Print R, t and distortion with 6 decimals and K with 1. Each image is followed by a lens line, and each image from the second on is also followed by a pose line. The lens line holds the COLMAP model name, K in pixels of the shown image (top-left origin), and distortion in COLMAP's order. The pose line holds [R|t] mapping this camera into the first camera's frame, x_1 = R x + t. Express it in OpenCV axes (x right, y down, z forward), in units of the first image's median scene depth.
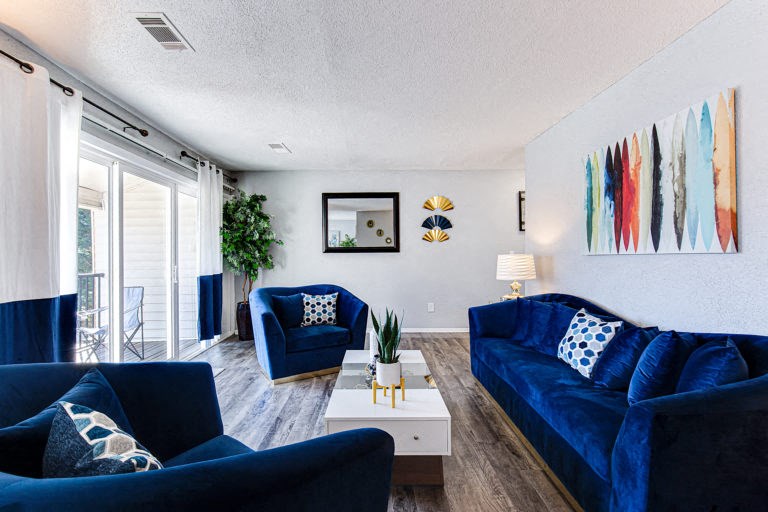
lens RADIAL K [[345.9, 0, 378.8], [0, 345.9, 254.3], [0, 0, 1]] dist [-0.005035, 0.000029]
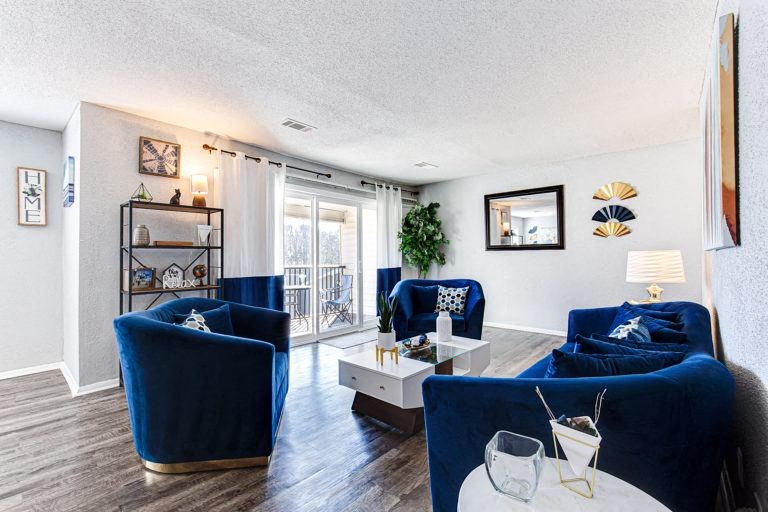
lens RADIAL K [[345.9, 0, 387.8], [0, 345.9, 254.4], [0, 0, 1]] dist [-0.005035, 0.000029]
pose [[0.752490, -0.003052, -0.658597, 0.434100], [0.006640, 0.999974, 0.002952, 0.001897], [0.658570, -0.006594, 0.752490, -0.007253]]
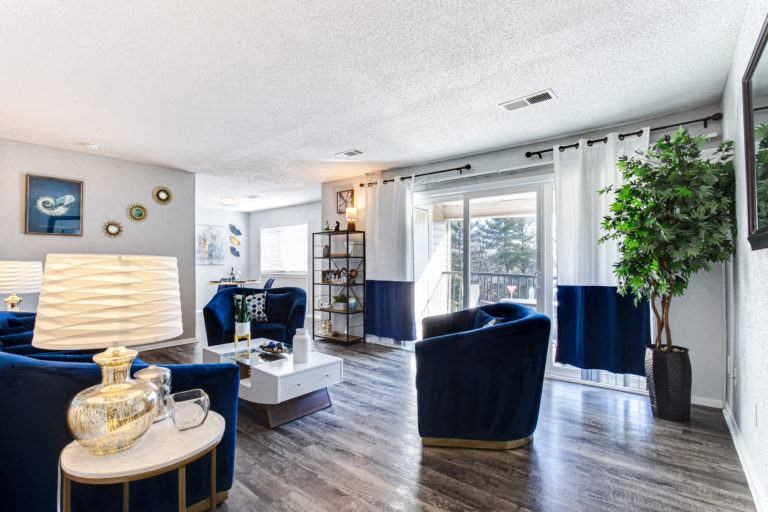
lens RADIAL K [[363.1, 0, 382.2], [0, 363.1, 258.1], [0, 0, 1]] dist [0.001450, 0.000067]
pose [[-0.645705, 0.010786, -0.763511, 0.453705], [0.018377, 0.999830, -0.001416, -0.009231], [0.763366, -0.014945, -0.645794, 1.275713]]
